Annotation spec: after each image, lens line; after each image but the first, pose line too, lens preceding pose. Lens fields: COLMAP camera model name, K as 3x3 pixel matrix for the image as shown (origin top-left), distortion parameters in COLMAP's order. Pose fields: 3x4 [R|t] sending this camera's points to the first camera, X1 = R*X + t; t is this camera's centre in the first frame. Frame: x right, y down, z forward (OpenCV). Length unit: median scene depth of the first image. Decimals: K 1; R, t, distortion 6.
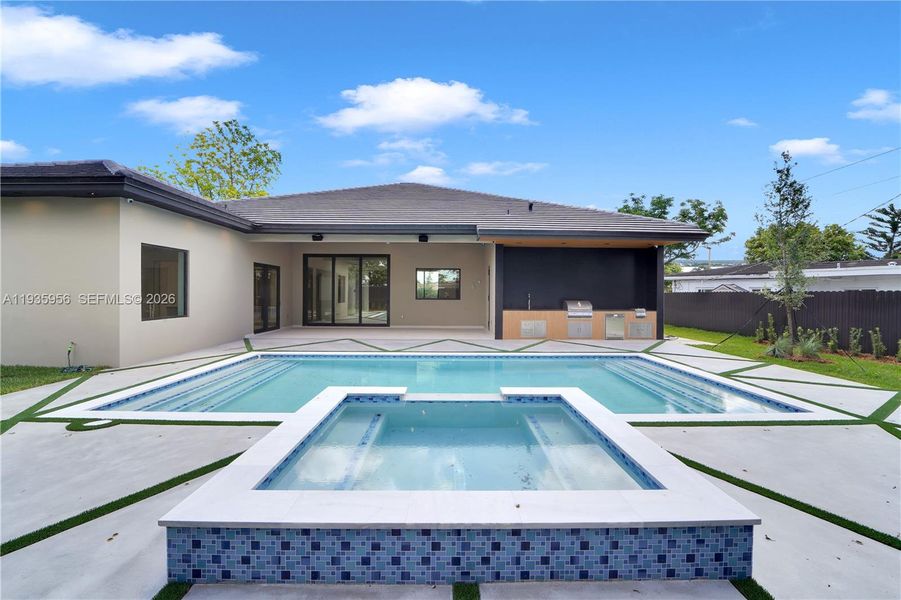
lens RADIAL K [[382.1, 0, 453.9], [0, 382.1, 292.1], [0, 0, 1]] dist [-0.024414, -0.000257]
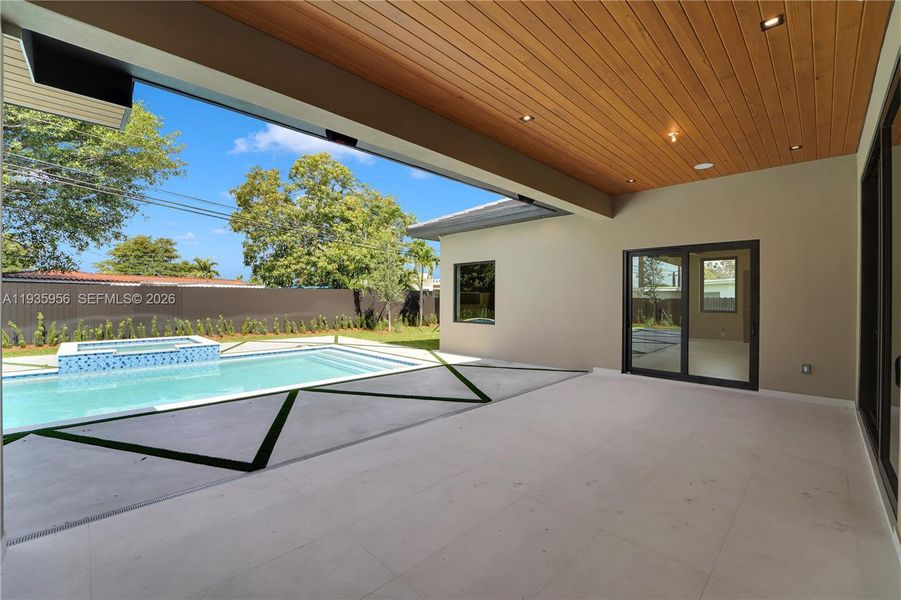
lens RADIAL K [[372.0, 0, 450.5], [0, 372.0, 300.0], [0, 0, 1]] dist [-0.021239, -0.000430]
pose [[-0.723828, -0.003273, -0.689973, 0.058030], [-0.004981, 0.999987, 0.000482, -0.000705], [0.689962, 0.003785, -0.723835, 1.260463]]
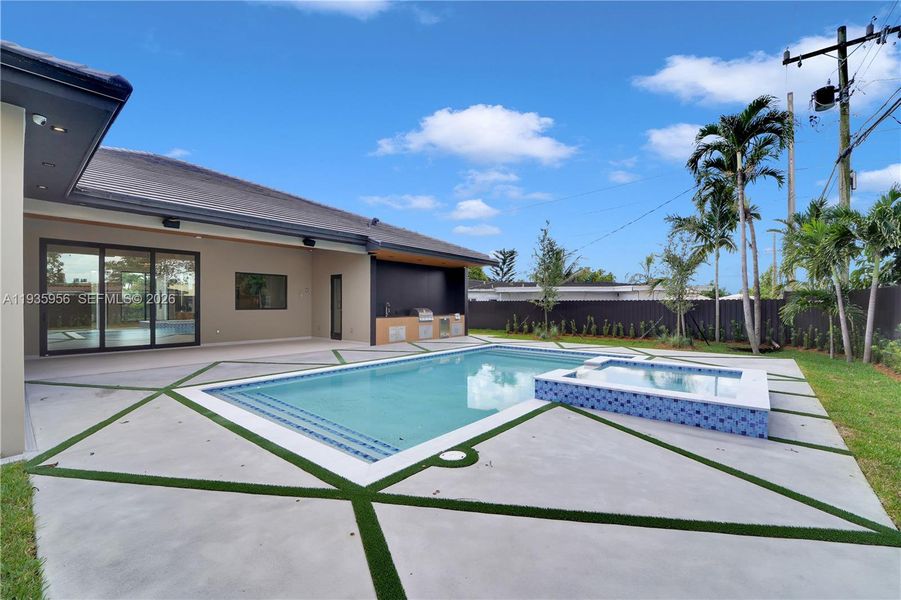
lens RADIAL K [[380.5, 0, 451.2], [0, 380.5, 303.5], [0, 0, 1]] dist [-0.022902, -0.000128]
pose [[0.646473, -0.003638, 0.762929, -0.542376], [-0.001432, 0.999981, 0.005982, 0.000143], [-0.762936, -0.004959, 0.646455, 0.151758]]
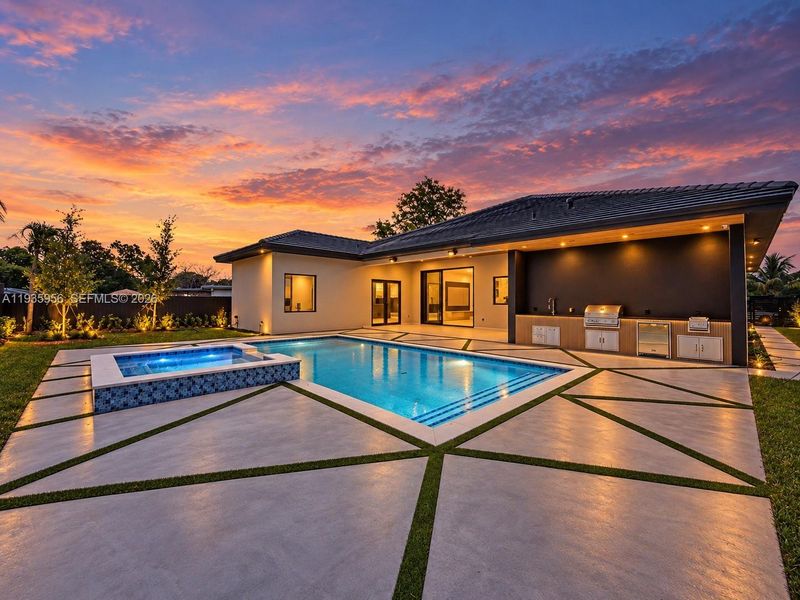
lens RADIAL K [[331.0, 0, 403.0], [0, 331.0, 295.0], [0, 0, 1]] dist [-0.006593, 0.000062]
pose [[0.680477, -0.013275, -0.732649, 0.566540], [-0.005551, 0.999714, -0.023270, 0.018152], [0.732748, 0.019902, 0.680209, 0.176443]]
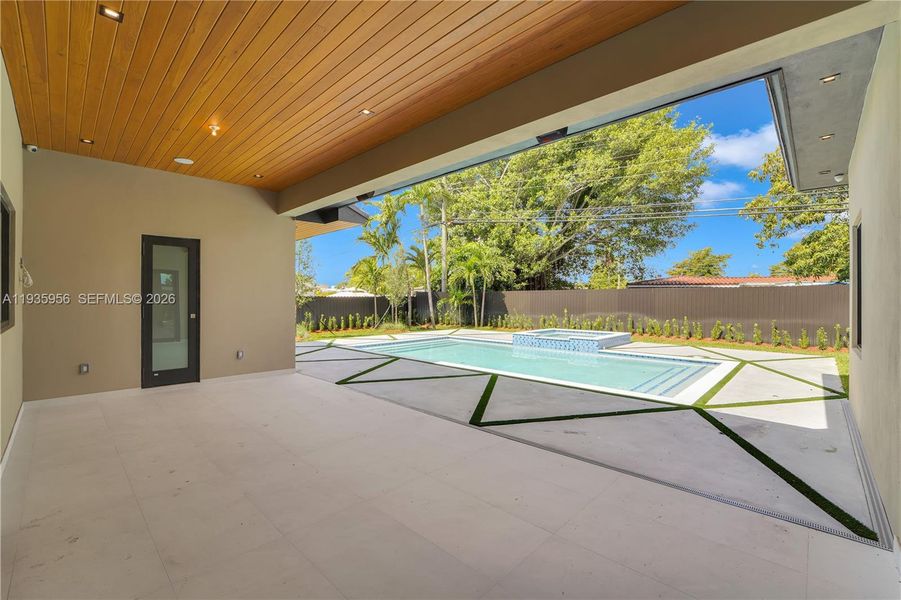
lens RADIAL K [[385.6, 0, 451.3], [0, 385.6, 297.4], [0, 0, 1]] dist [-0.017845, 0.000185]
pose [[-0.707522, -0.003636, 0.706682, -0.519149], [-0.005804, 0.999983, -0.000666, -0.002562], [-0.706667, -0.004573, -0.707531, 1.250900]]
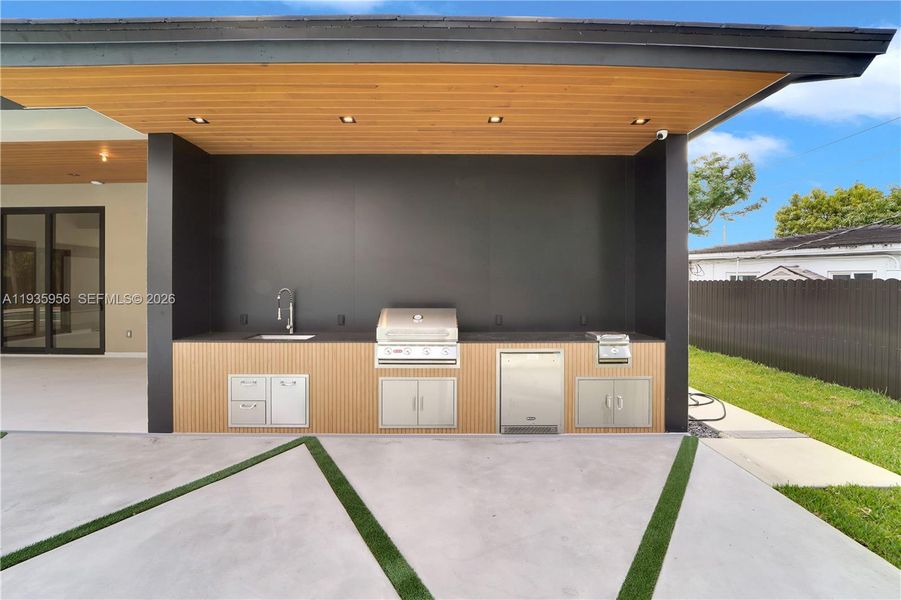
lens RADIAL K [[378.0, 0, 448.9], [0, 378.0, 283.1], [0, 0, 1]] dist [-0.022415, -0.000061]
pose [[0.999884, -0.004896, -0.014411, 0.359886], [0.004968, 0.999975, 0.004977, -0.001129], [0.014386, -0.005048, 0.999884, 0.687033]]
